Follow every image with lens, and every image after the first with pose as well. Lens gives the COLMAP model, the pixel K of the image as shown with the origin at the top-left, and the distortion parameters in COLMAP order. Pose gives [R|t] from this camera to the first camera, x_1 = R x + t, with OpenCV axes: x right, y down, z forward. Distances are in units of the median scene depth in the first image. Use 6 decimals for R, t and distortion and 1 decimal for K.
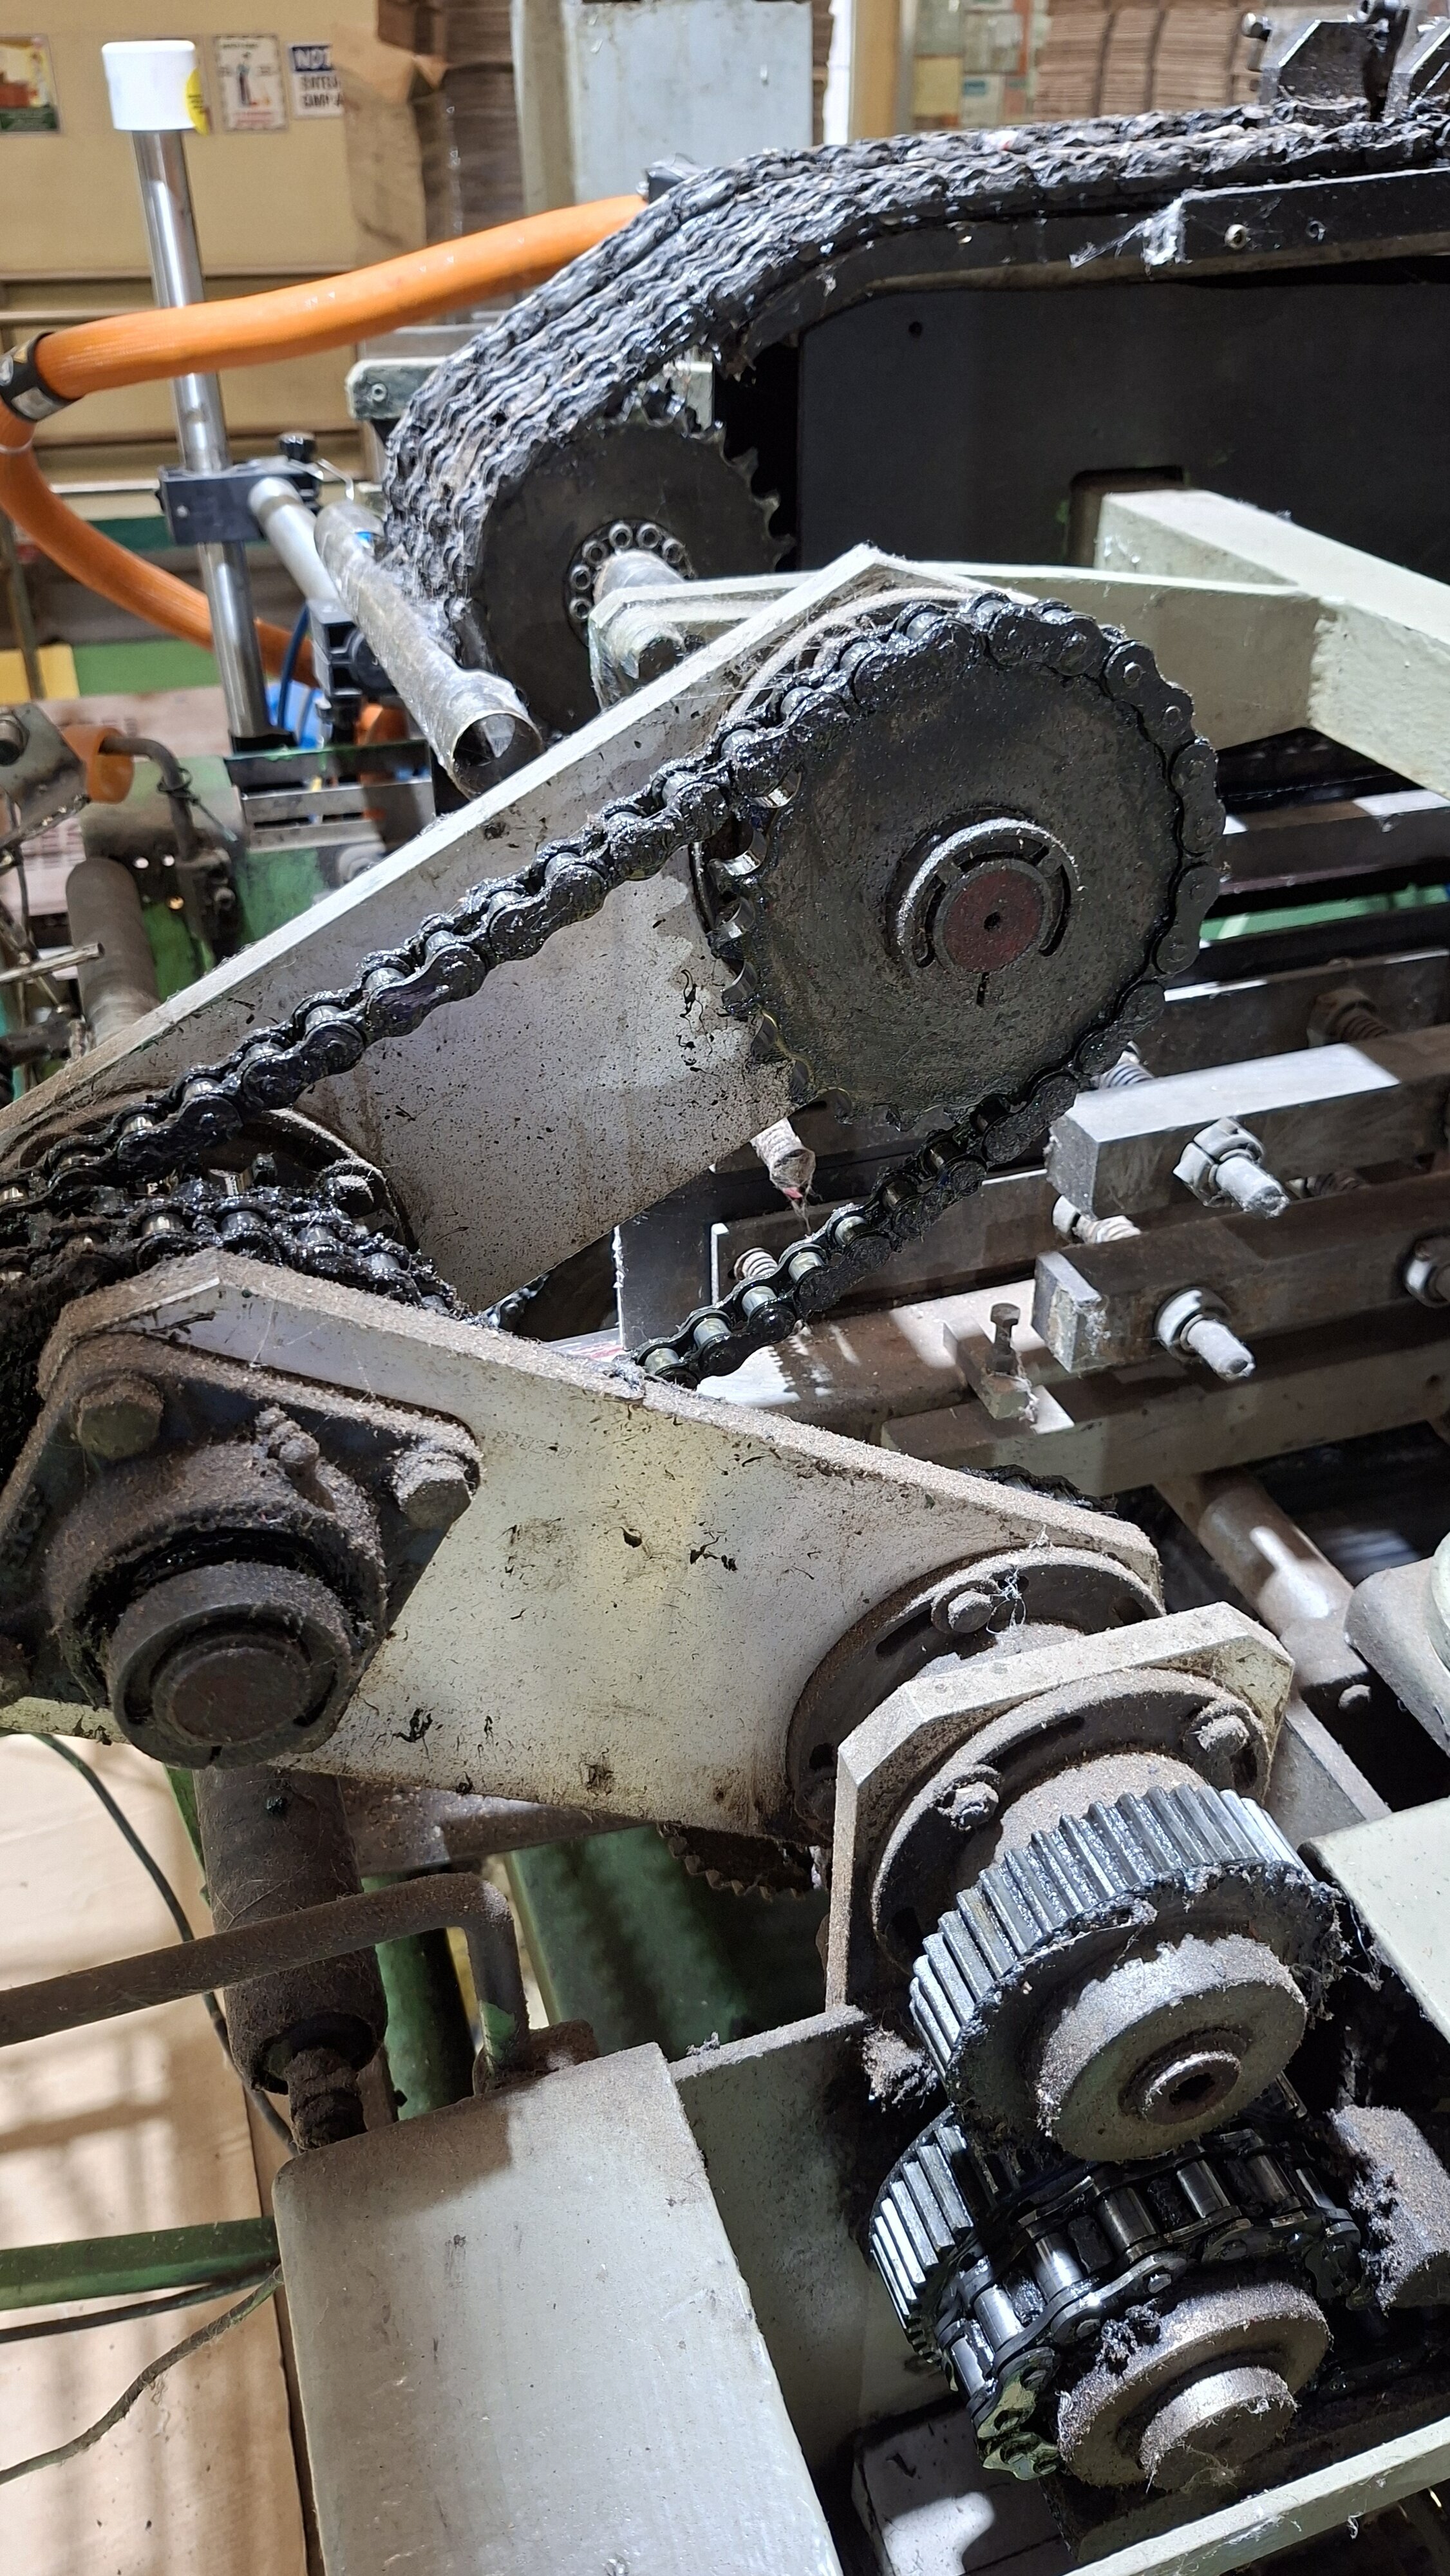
lens RADIAL K [[1795.5, 0, 729.2], [0, 1795.5, 1263.5], [0, 0, 1]] dist [0.106079, -0.183464]
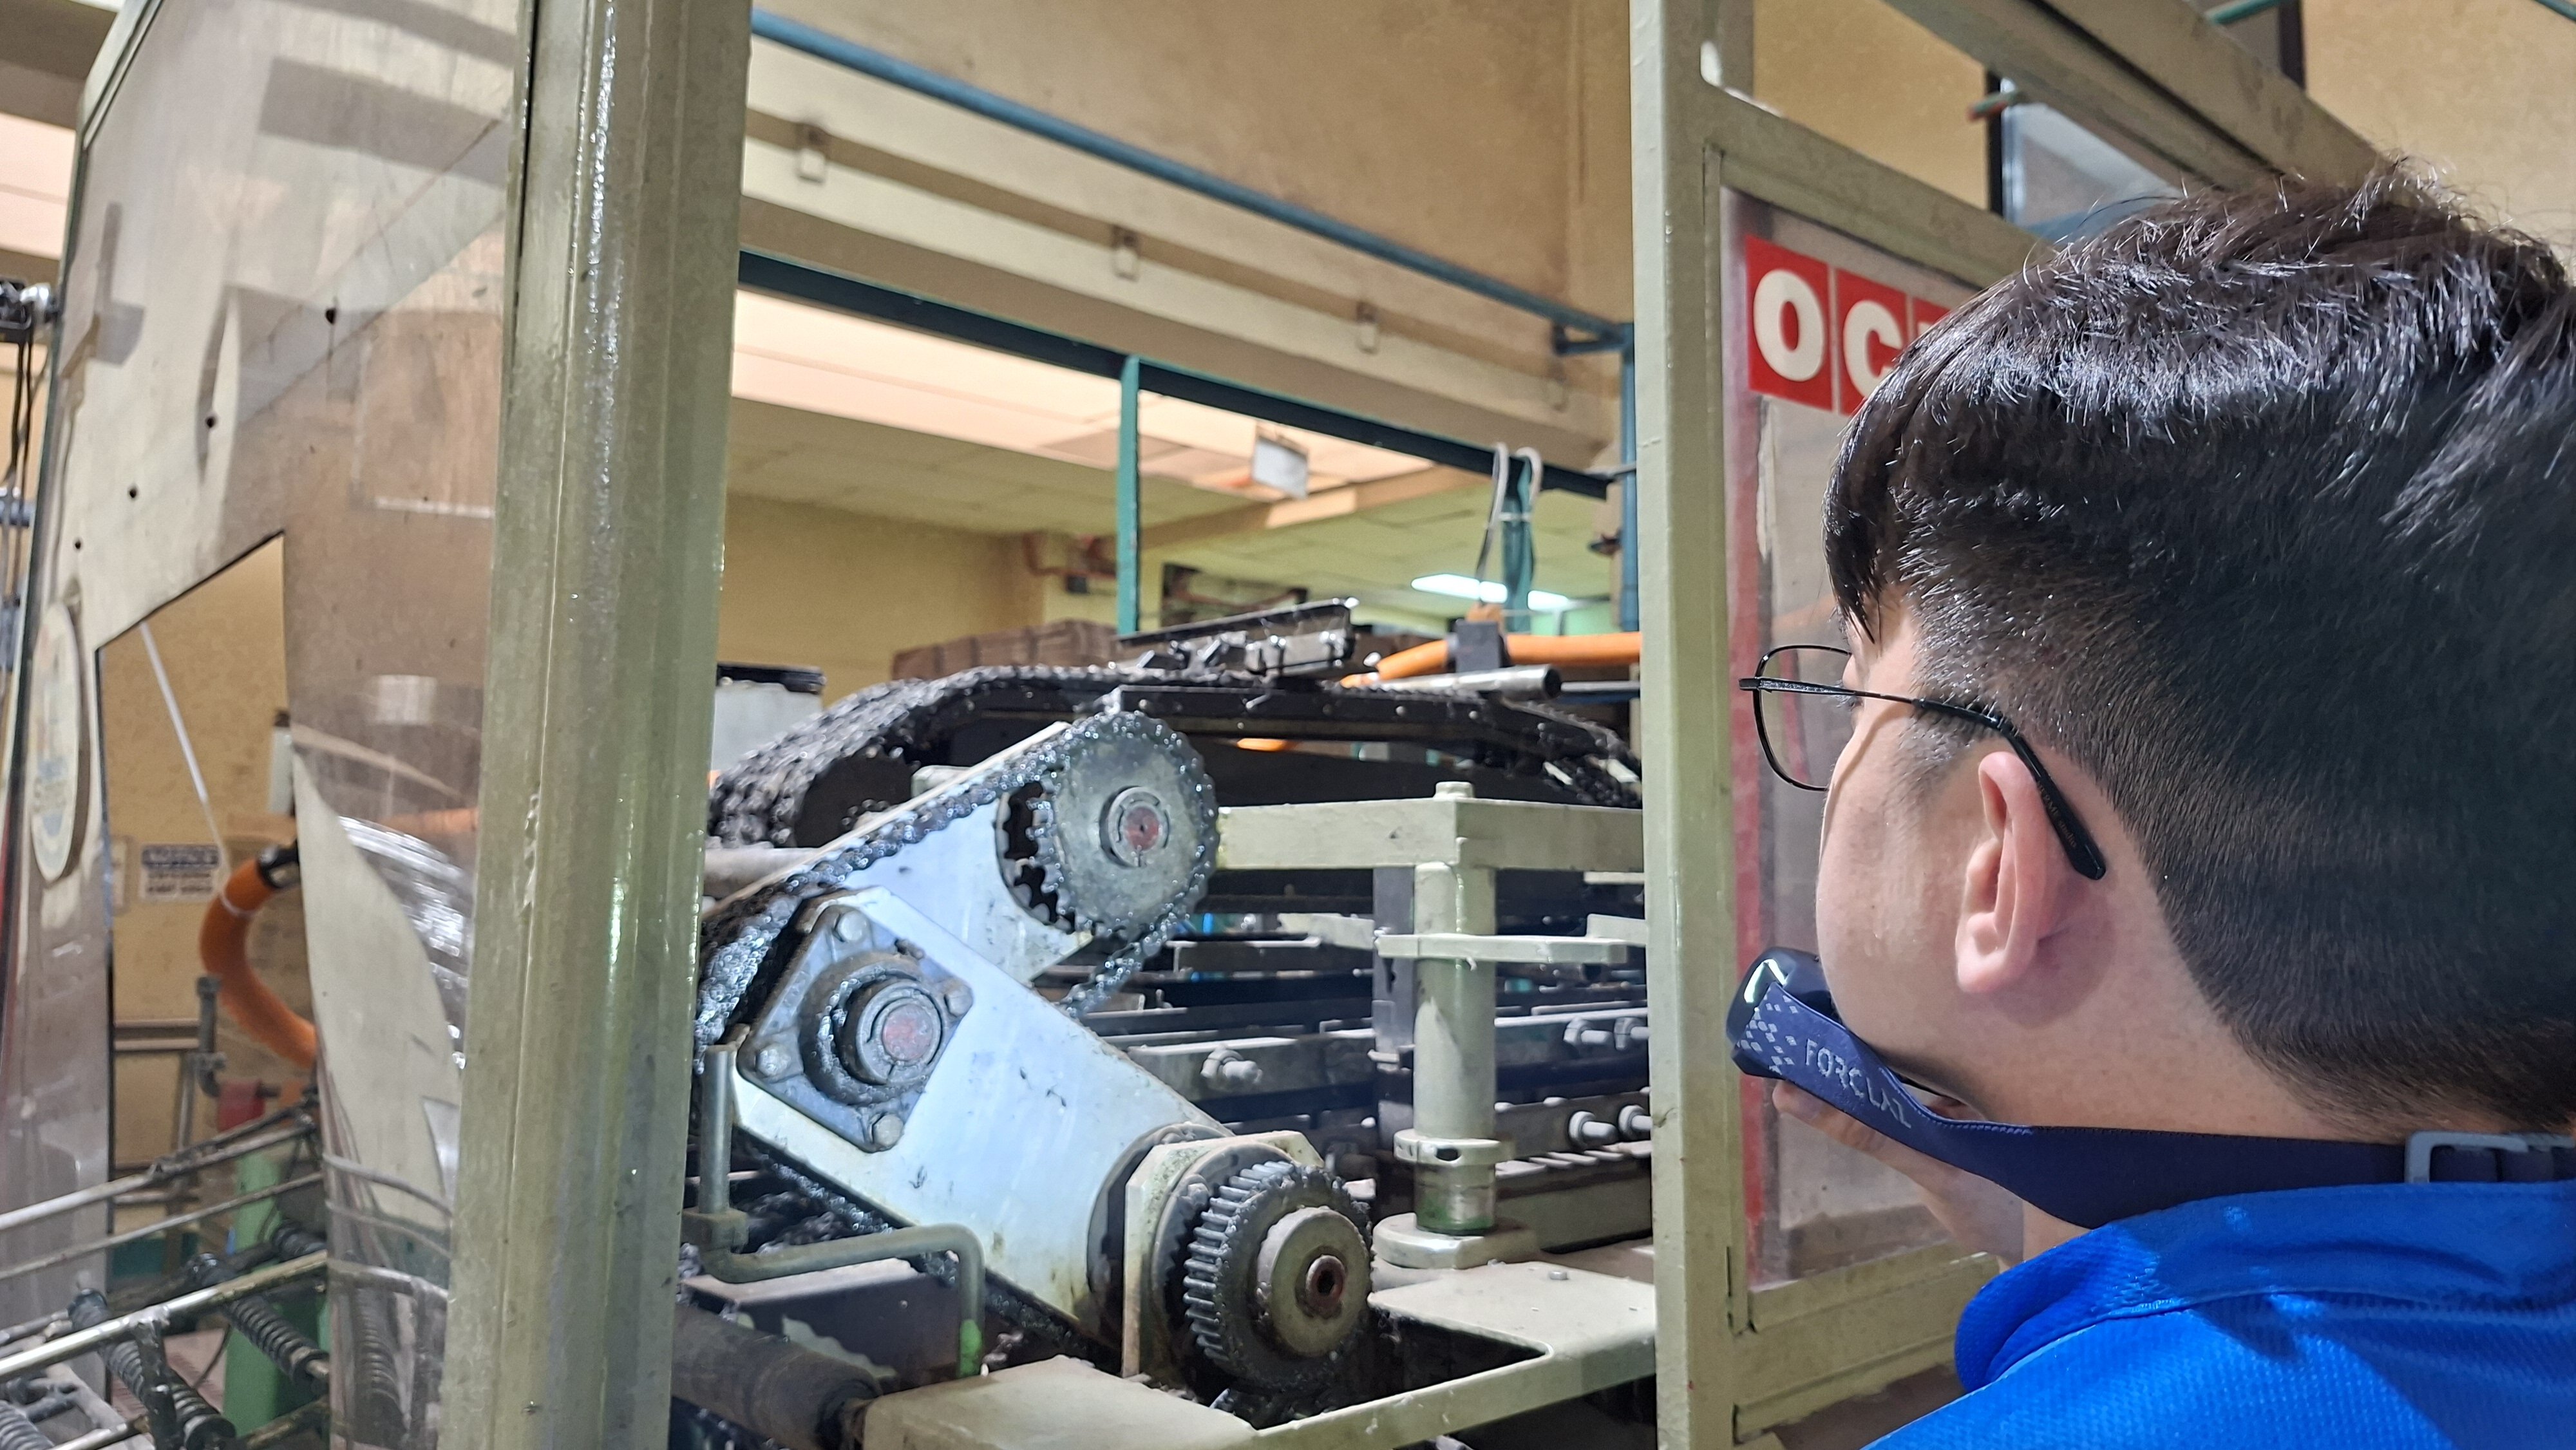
lens RADIAL K [[1785.0, 0, 1294.5], [0, 1785.0, 714.3], [0, 0, 1]] dist [0.114255, -0.197300]
pose [[0.914051, 0.051980, 0.402254, -0.440203], [0.220061, 0.769535, -0.599490, 0.809000], [-0.340710, 0.636485, 0.691956, -0.569472]]
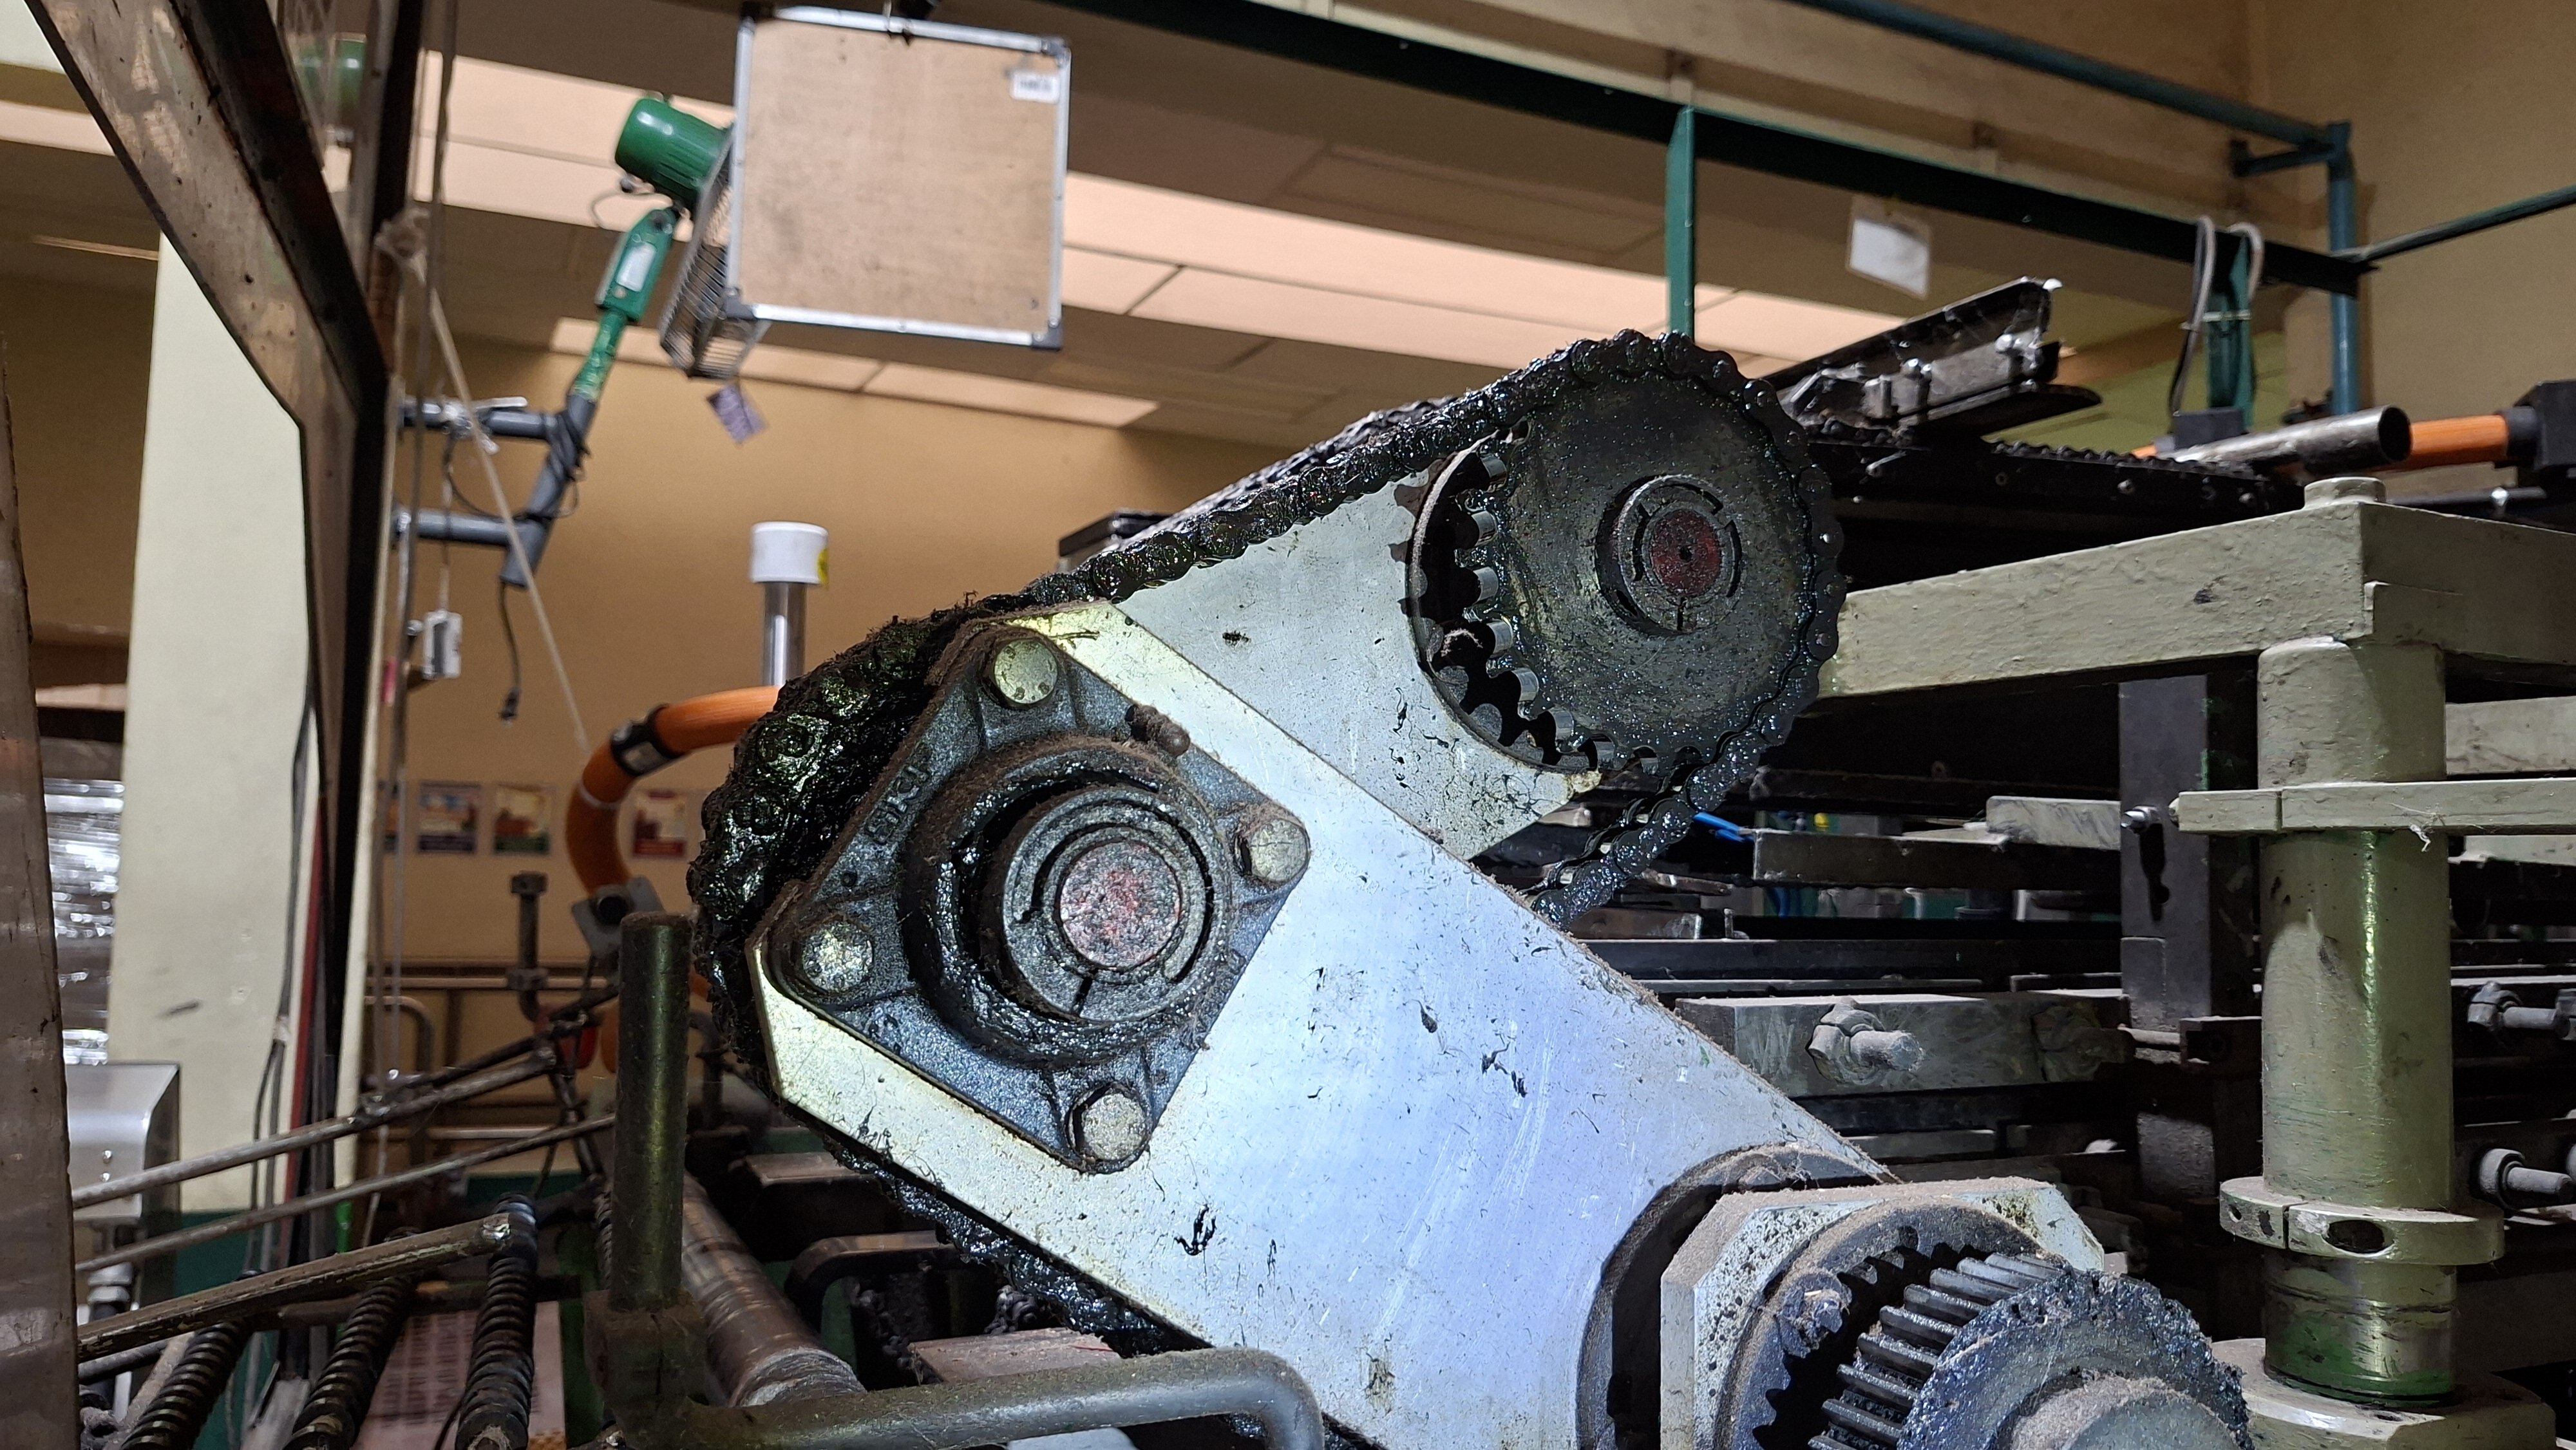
lens RADIAL K [[1785.0, 0, 1294.5], [0, 1785.0, 714.3], [0, 0, 1]] dist [0.114255, -0.197300]
pose [[0.994077, 0.034992, 0.102887, -0.164064], [0.037930, 0.775487, -0.630223, 0.448045], [-0.101841, 0.630393, 0.769567, 0.108988]]
